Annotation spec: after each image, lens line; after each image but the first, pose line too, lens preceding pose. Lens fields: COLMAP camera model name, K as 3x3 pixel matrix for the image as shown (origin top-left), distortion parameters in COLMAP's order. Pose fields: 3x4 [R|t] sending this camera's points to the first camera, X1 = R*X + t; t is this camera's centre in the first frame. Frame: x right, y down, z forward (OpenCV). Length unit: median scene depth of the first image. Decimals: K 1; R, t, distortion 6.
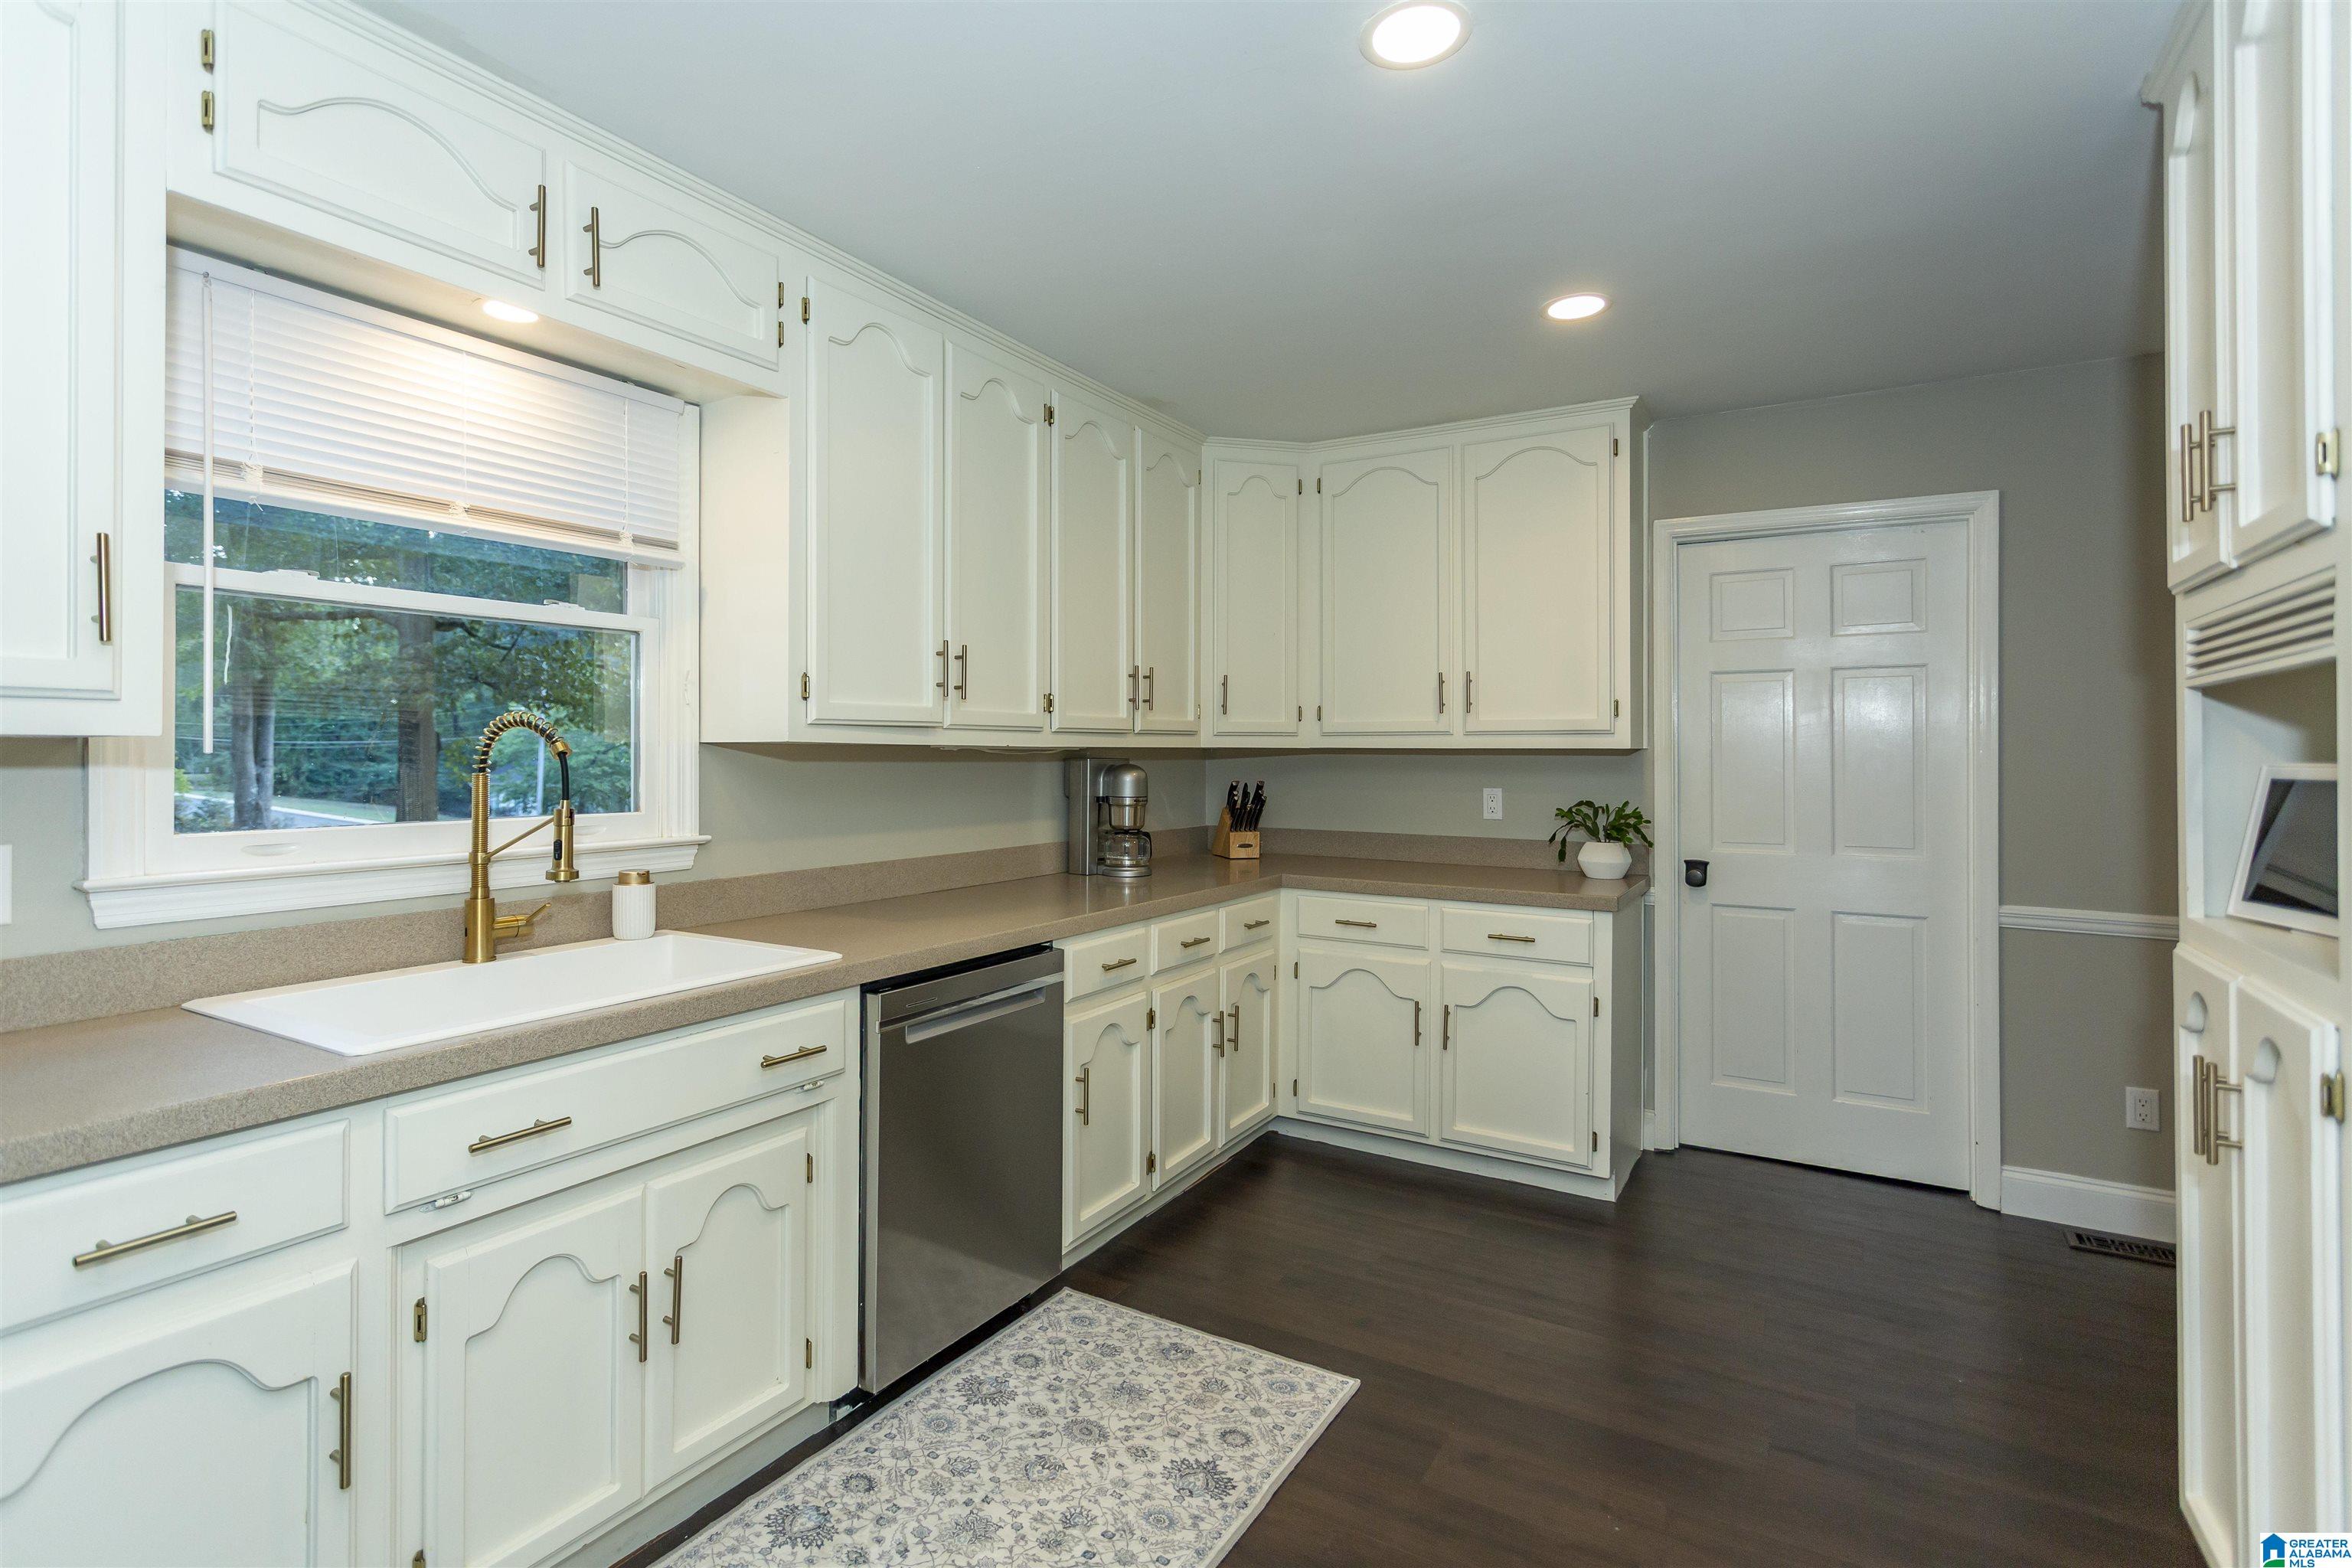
lens RADIAL K [[1119.5, 0, 1172.5], [0, 1119.5, 752.4], [0, 0, 1]] dist [0.003397, 0.000147]
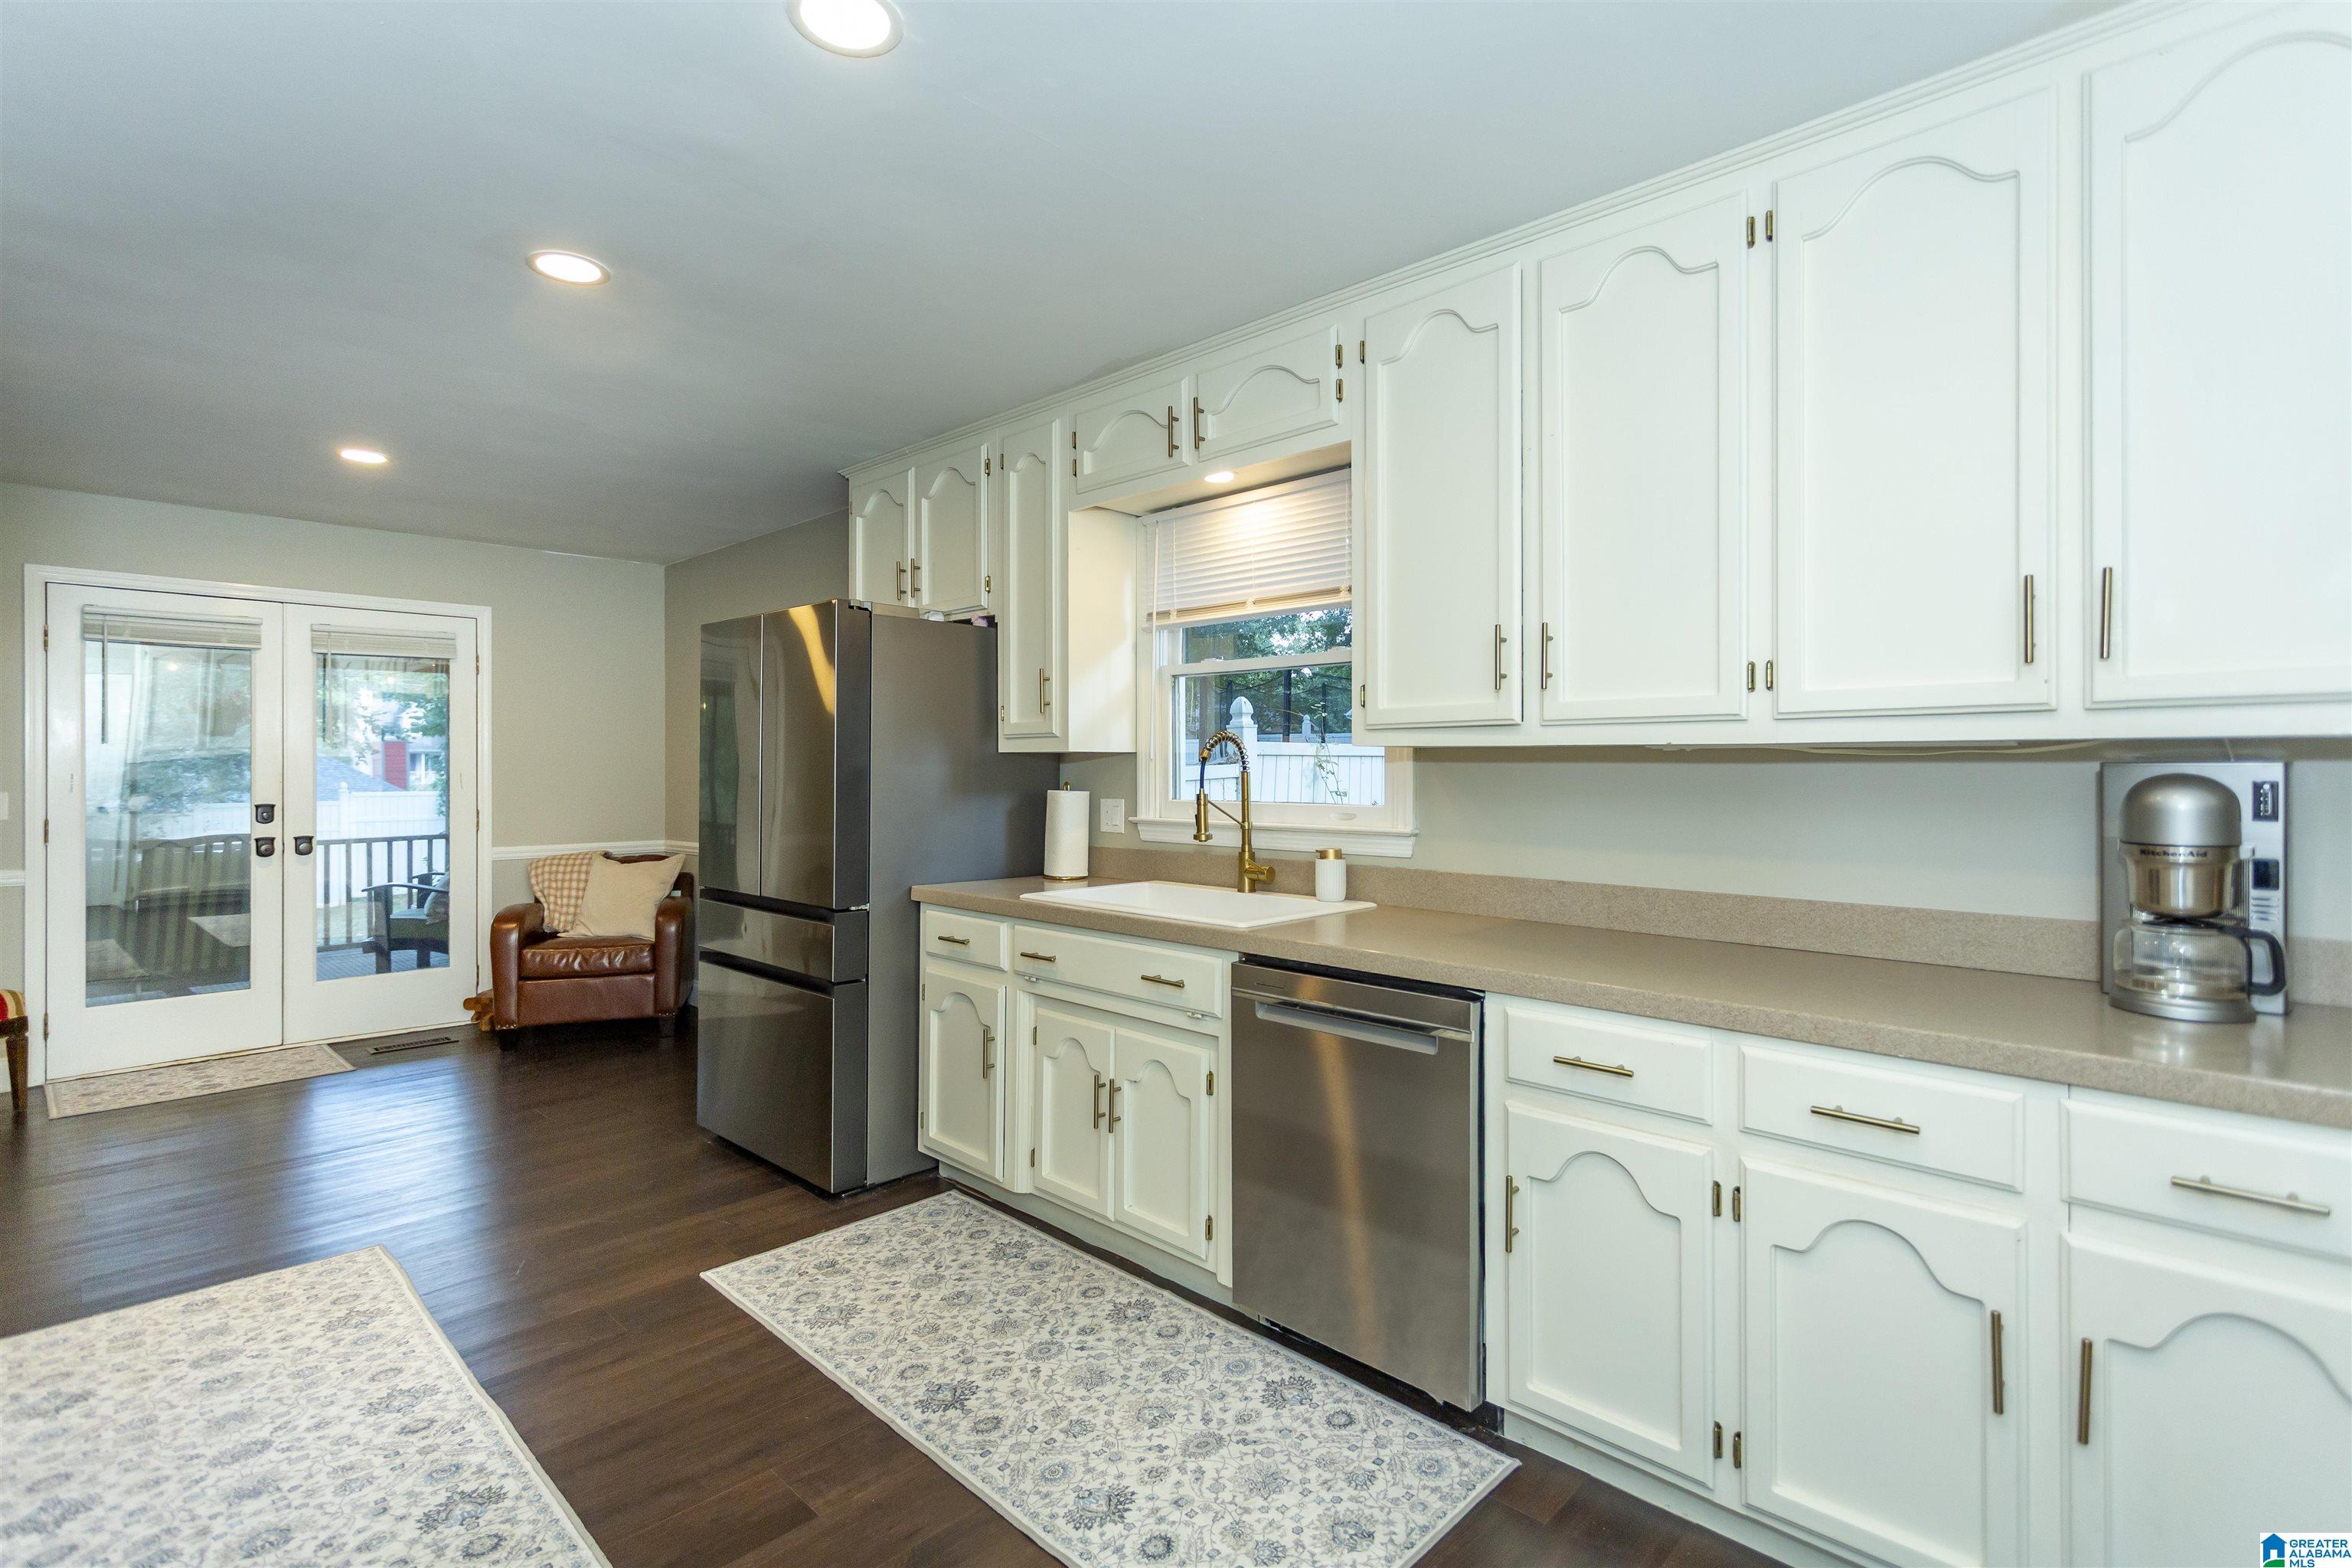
lens RADIAL K [[1149.9, 0, 1176.0], [0, 1149.9, 784.0], [0, 0, 1]] dist [0.014275, -0.000314]
pose [[-0.246416, 0.010954, -0.969102, 0.612856], [-0.001793, 0.999929, 0.011758, 0.010990], [0.969163, 0.004635, -0.246379, 0.832270]]
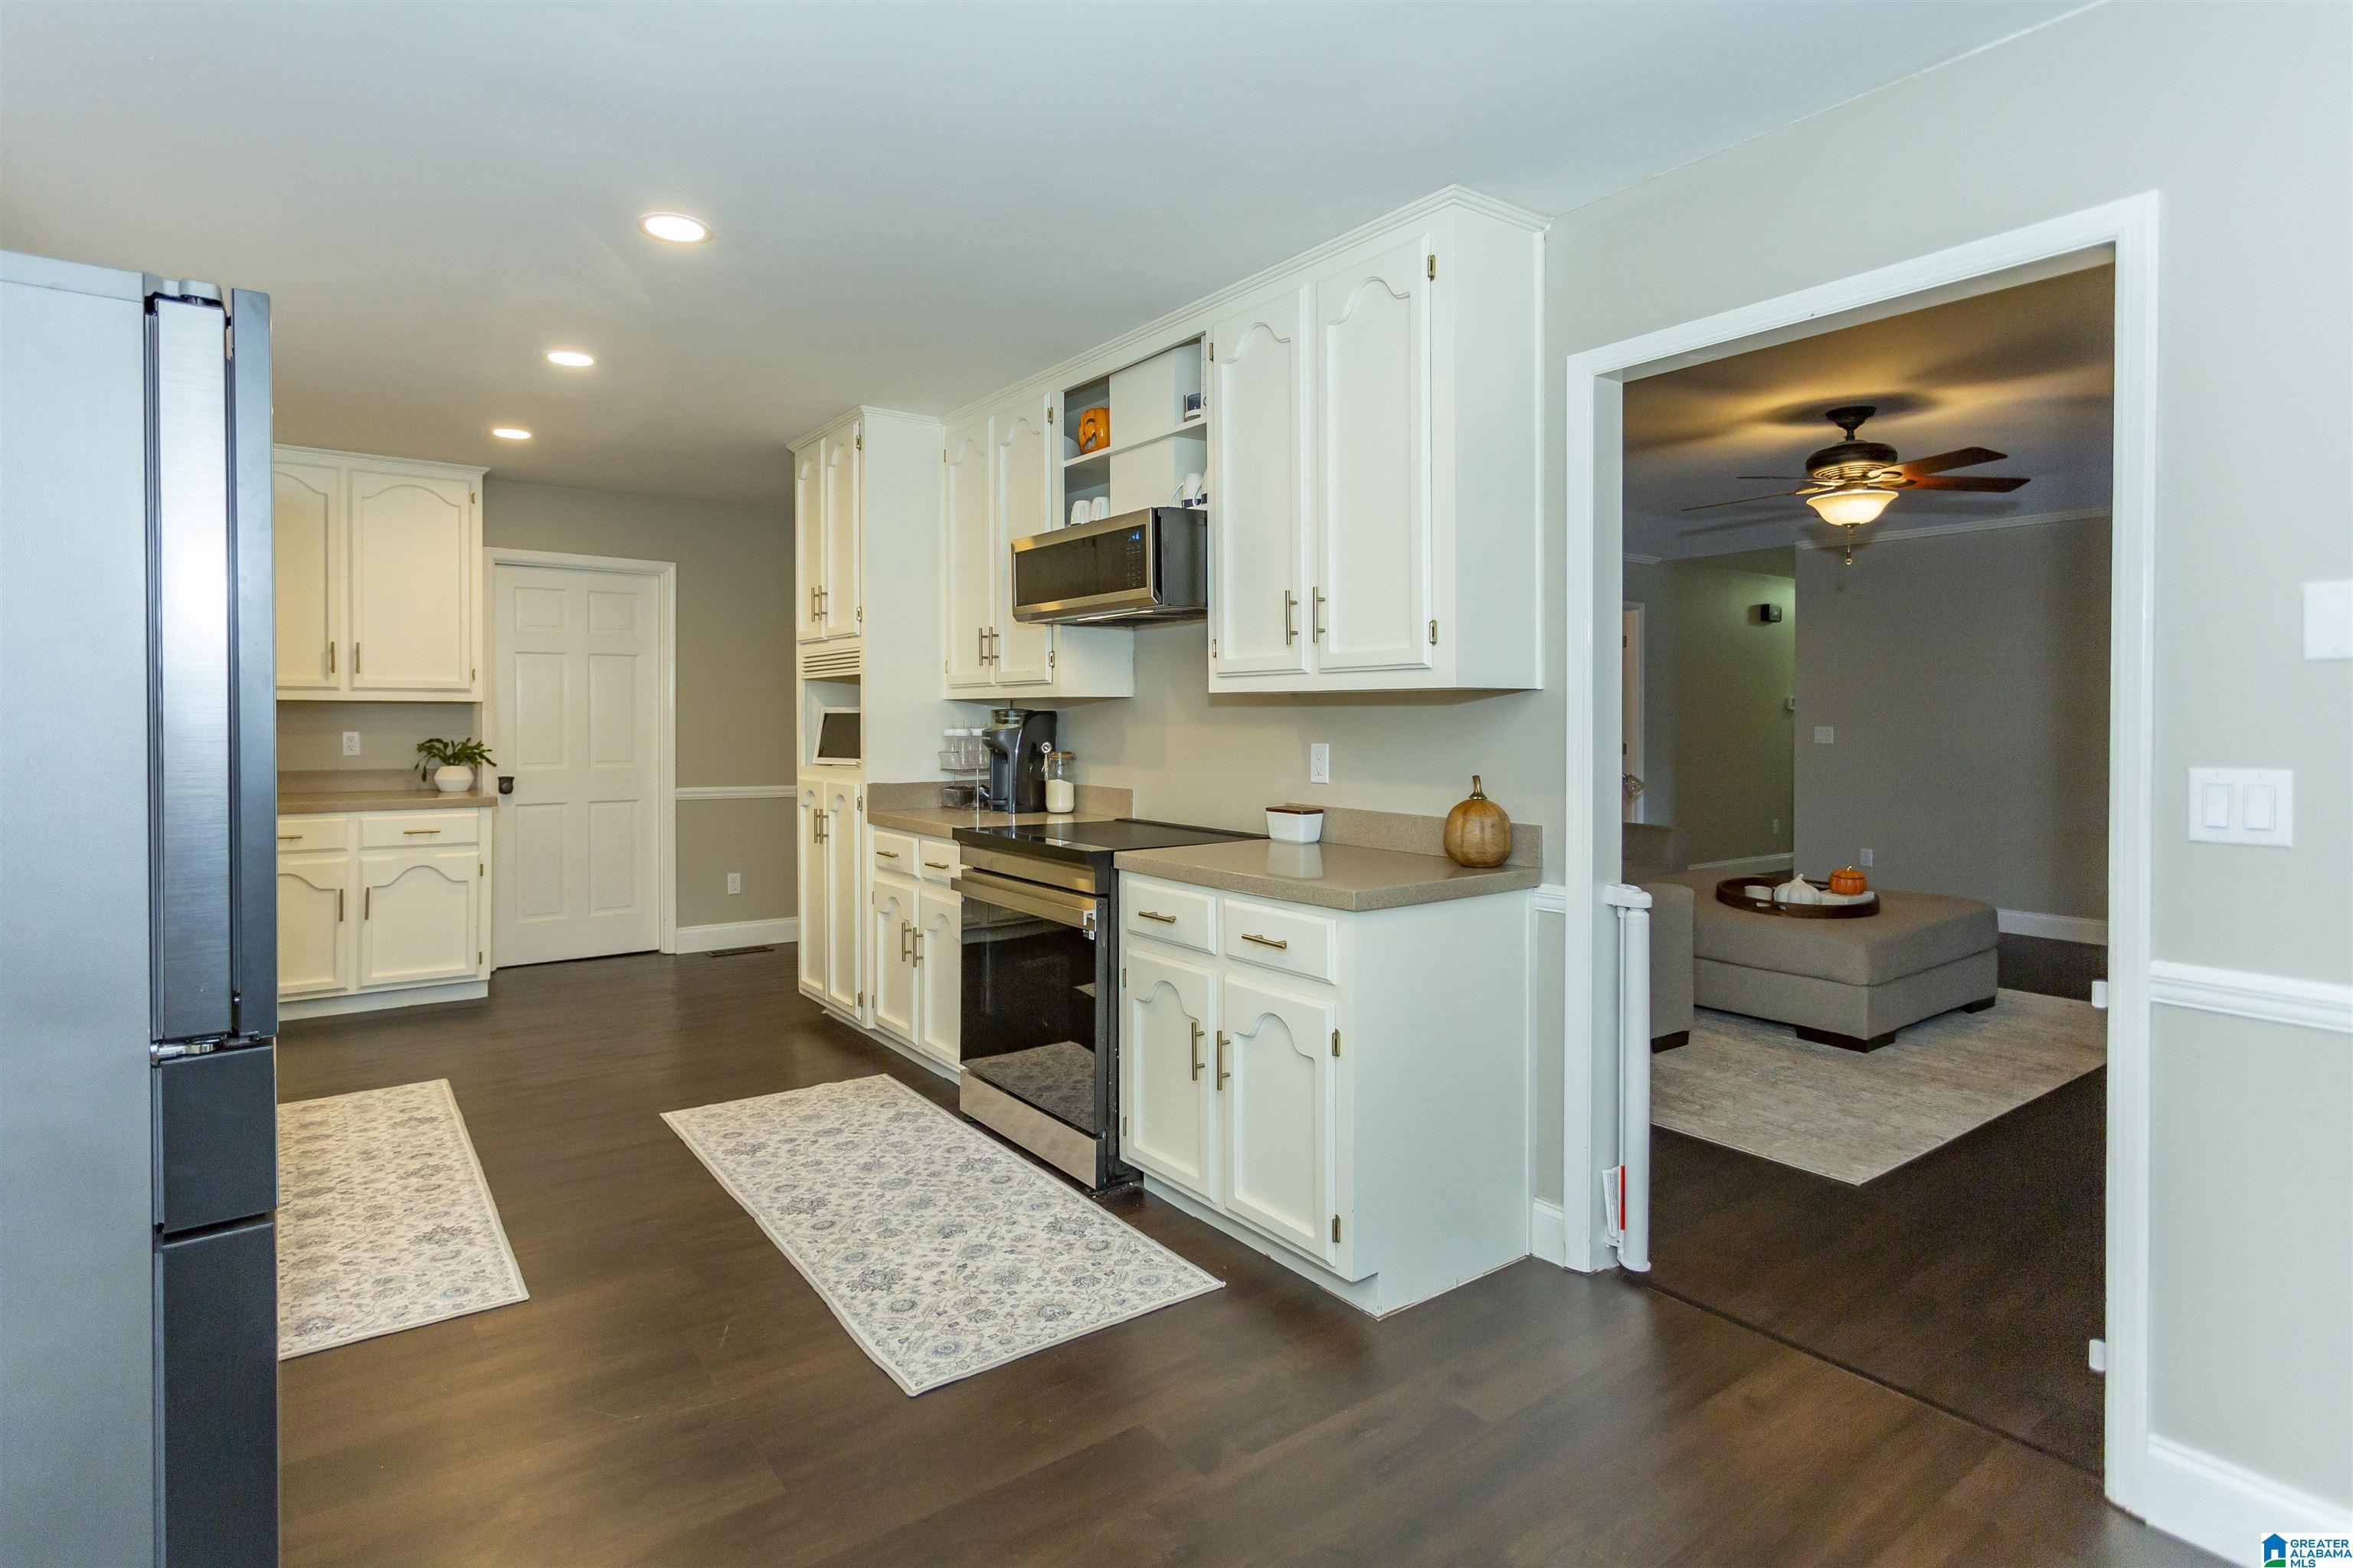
lens RADIAL K [[1178.7, 0, 1173.7], [0, 1178.7, 721.4], [0, 0, 1]] dist [0.000217, -0.000371]
pose [[0.360865, -0.006229, 0.932597, -0.790859], [-0.001263, 0.999974, 0.007168, 0.011302], [-0.932617, -0.003764, 0.360847, -0.471323]]
